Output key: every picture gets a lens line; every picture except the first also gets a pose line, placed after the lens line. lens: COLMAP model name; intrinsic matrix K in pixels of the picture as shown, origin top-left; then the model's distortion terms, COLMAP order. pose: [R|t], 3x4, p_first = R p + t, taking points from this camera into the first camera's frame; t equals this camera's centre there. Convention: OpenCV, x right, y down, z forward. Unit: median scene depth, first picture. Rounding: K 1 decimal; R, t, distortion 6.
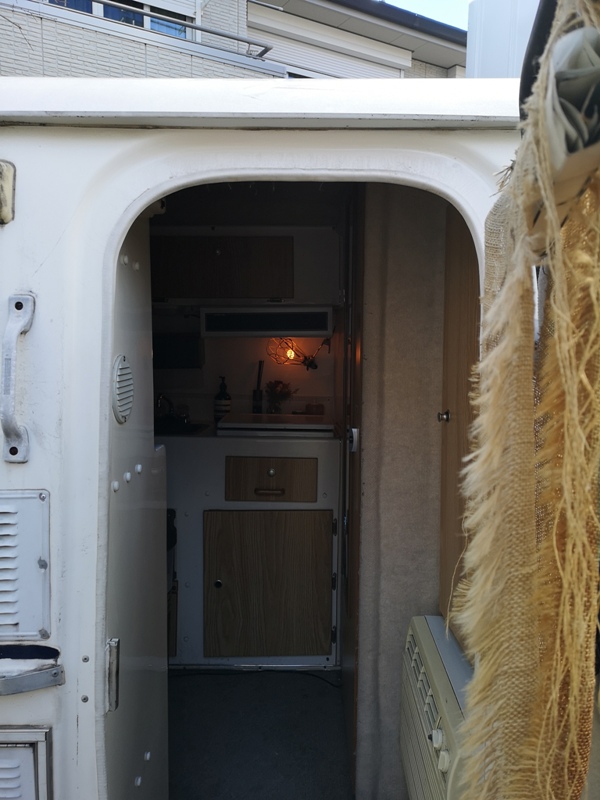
lens RADIAL K [[612.2, 0, 300.0], [0, 612.2, 400.0], [0, 0, 1]] dist [0.004523, 0.000758]
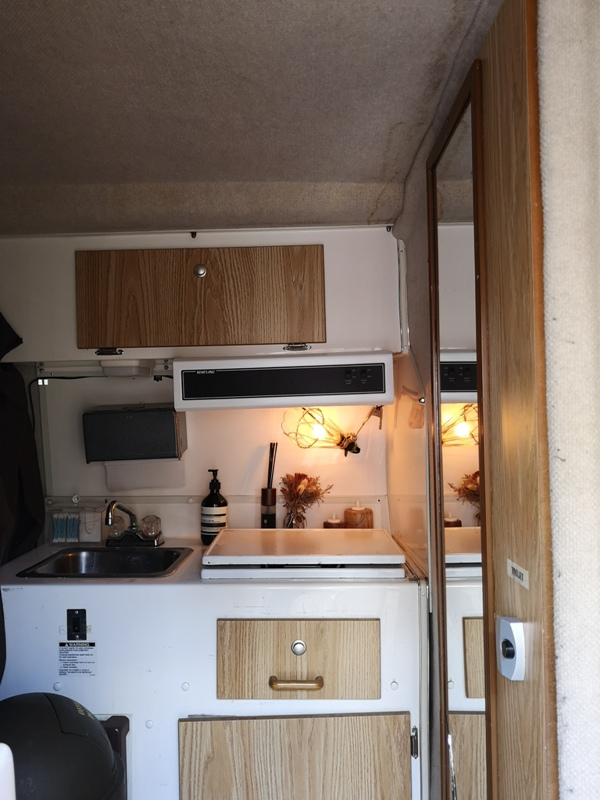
lens RADIAL K [[612.2, 0, 300.0], [0, 612.2, 400.0], [0, 0, 1]] dist [0.004523, 0.000758]
pose [[0.999674, -0.025378, -0.002890, -0.036564], [0.024899, 0.993484, -0.111215, -0.042076], [0.005693, 0.111107, 0.993792, 0.400053]]
